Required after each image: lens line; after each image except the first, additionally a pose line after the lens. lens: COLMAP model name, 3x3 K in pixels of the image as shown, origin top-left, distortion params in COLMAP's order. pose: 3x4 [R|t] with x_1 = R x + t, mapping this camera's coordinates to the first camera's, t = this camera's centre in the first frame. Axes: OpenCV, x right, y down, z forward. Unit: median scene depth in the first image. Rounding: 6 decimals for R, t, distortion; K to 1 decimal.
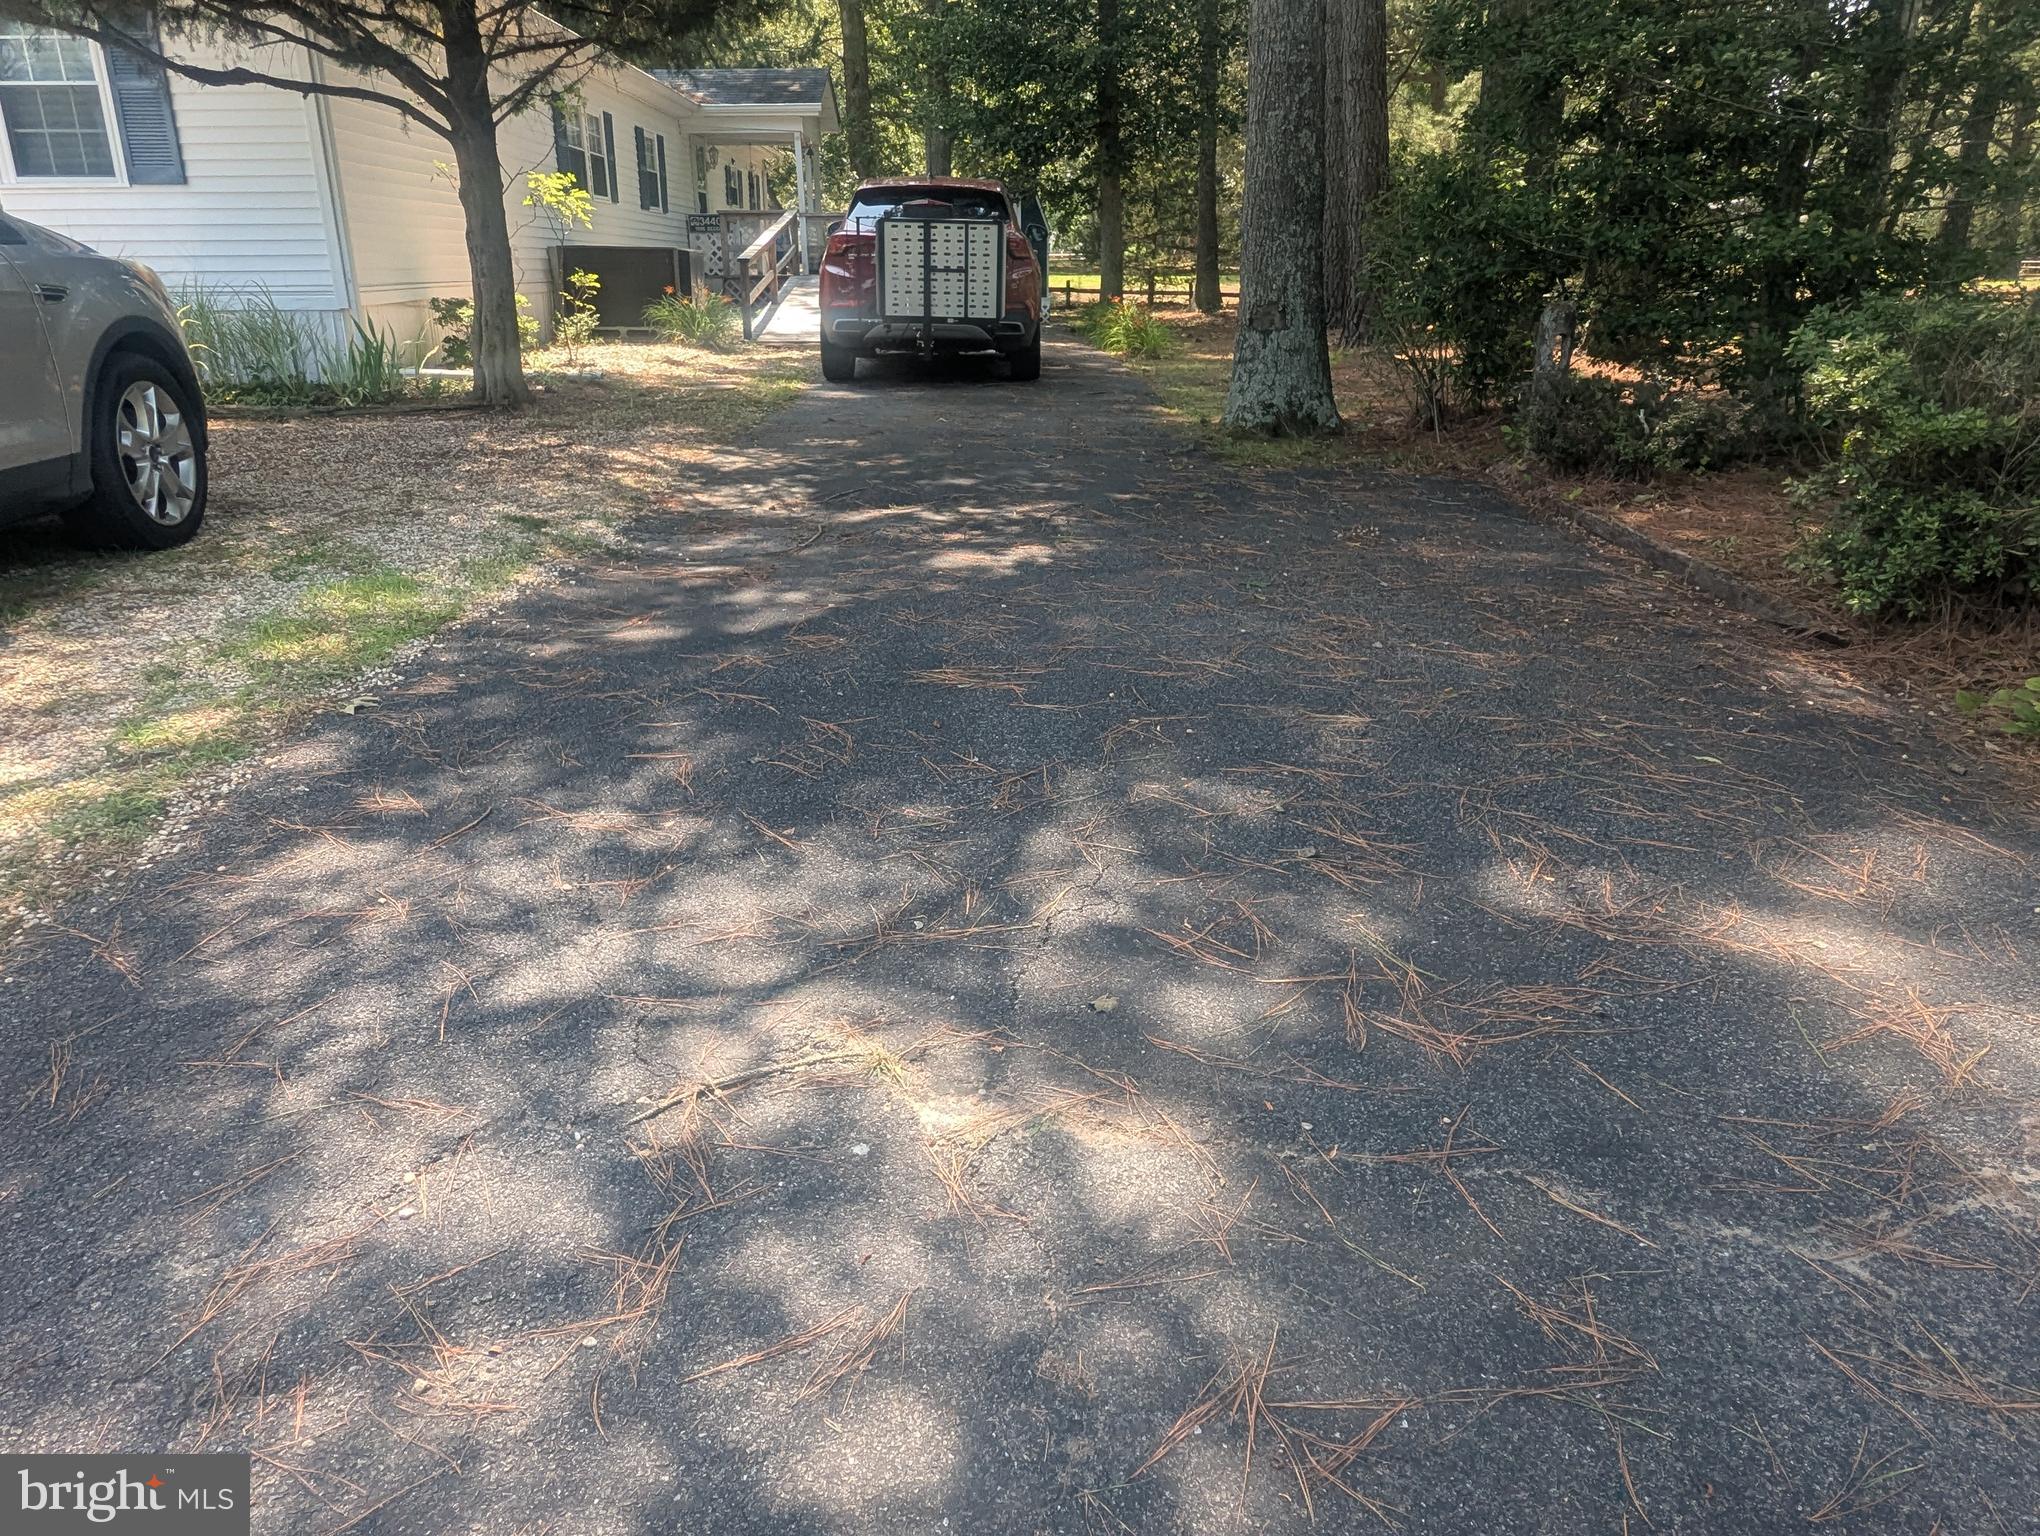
lens RADIAL K [[1423.5, 0, 1025.1], [0, 1423.5, 765.9], [0, 0, 1]] dist [0.008064, -0.004975]
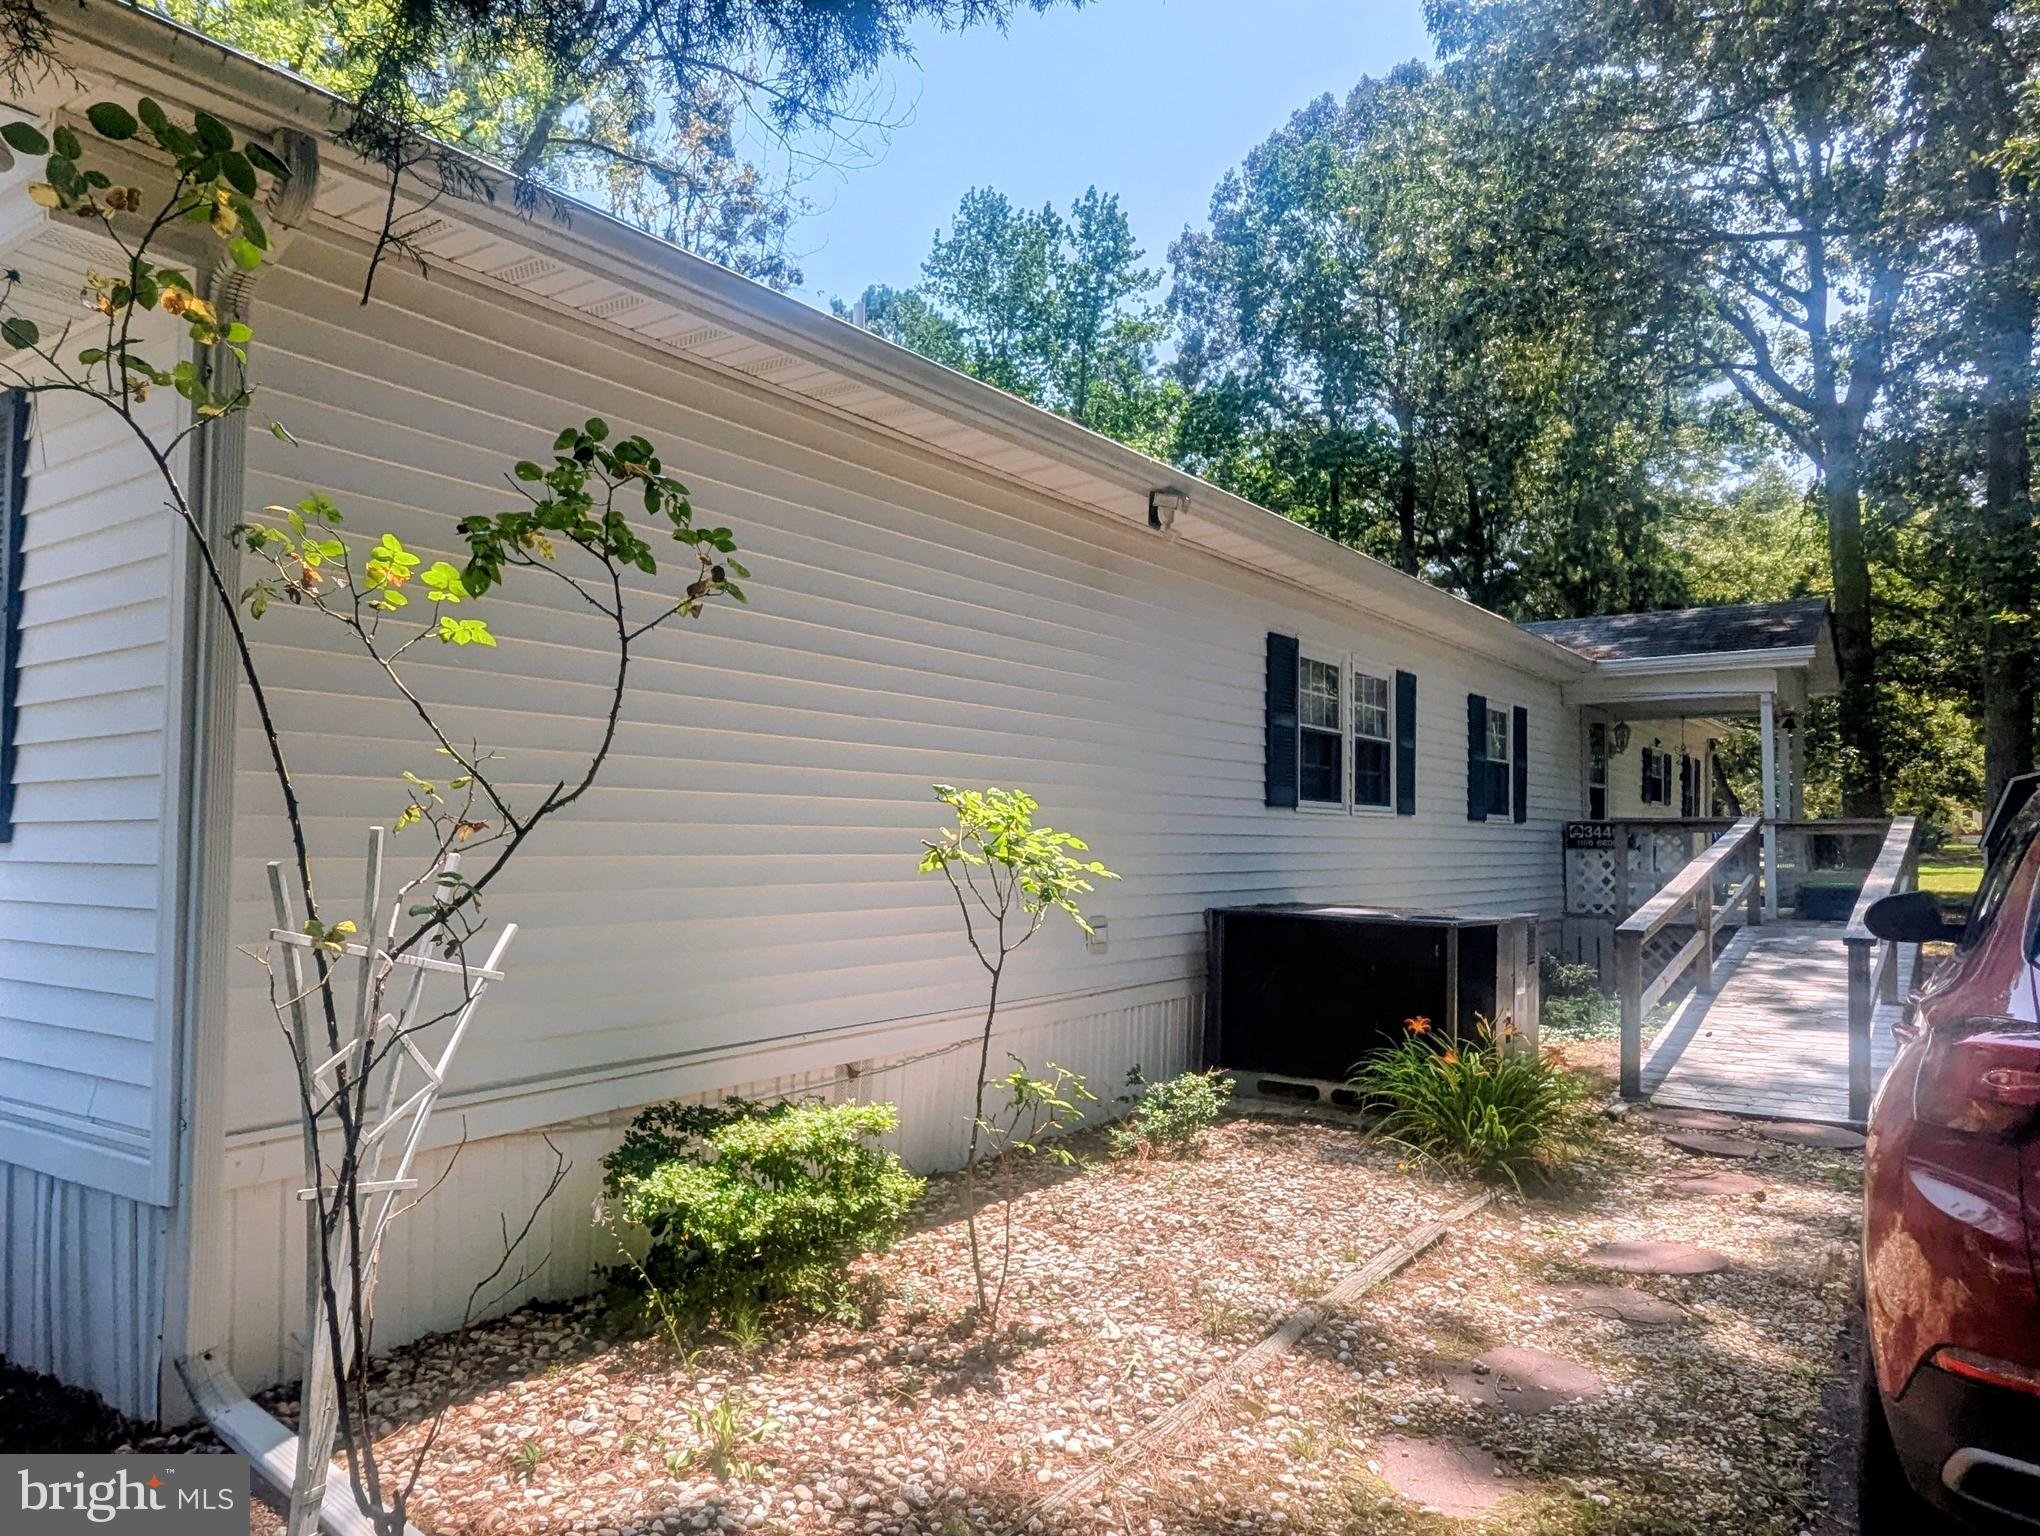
lens RADIAL K [[1423.5, 0, 1022.8], [0, 1423.5, 776.2], [0, 0, 1]] dist [0.008064, -0.004975]
pose [[0.810649, -0.017147, -0.585281, -0.061243], [-0.201664, 0.930240, -0.306570, -0.160623], [0.549709, 0.366551, 0.750640, 0.379763]]
